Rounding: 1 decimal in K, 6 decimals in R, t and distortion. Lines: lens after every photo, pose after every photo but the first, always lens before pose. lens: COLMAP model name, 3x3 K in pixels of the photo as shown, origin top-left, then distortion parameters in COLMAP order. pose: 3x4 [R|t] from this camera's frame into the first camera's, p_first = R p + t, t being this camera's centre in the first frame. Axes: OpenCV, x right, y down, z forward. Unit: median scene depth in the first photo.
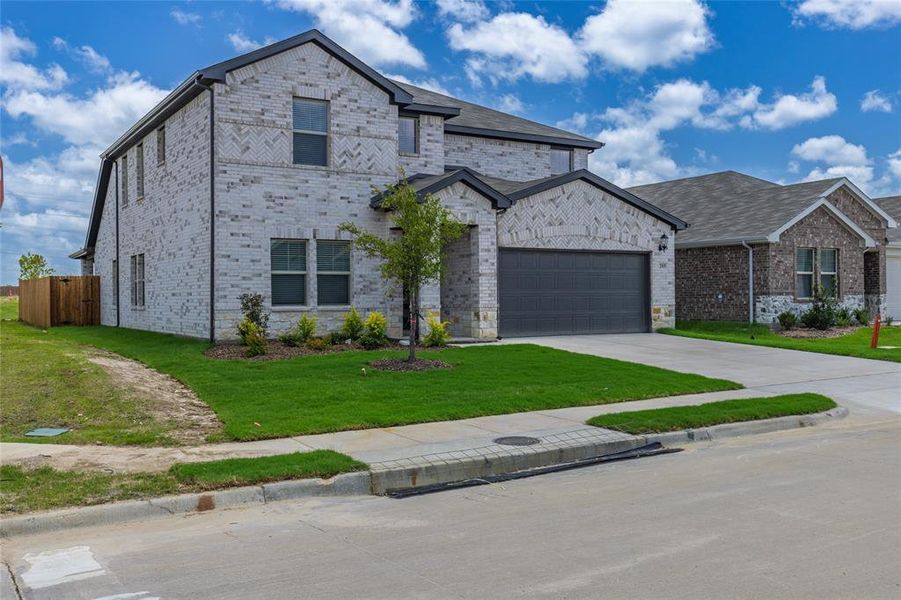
lens RADIAL K [[857.3, 0, 450.5], [0, 857.3, 300.0], [0, 0, 1]] dist [0.004991, 0.000000]
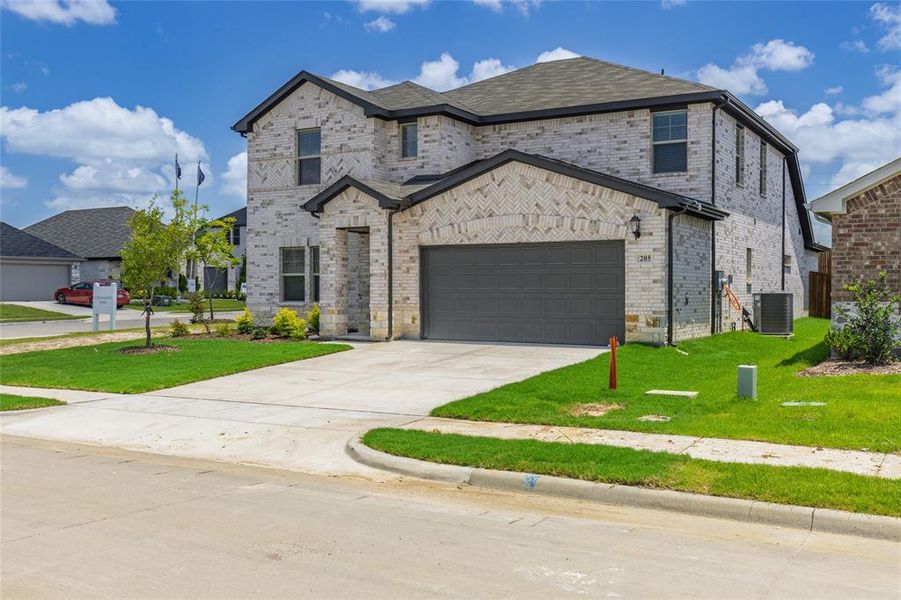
lens RADIAL K [[857.3, 0, 450.5], [0, 857.3, 297.9], [0, 0, 1]] dist [0.004991, 0.000000]
pose [[0.478540, 0.017516, -0.877891, 0.953907], [-0.005728, 0.999842, 0.016827, -0.019703], [0.878047, -0.003024, 0.478565, 0.583095]]
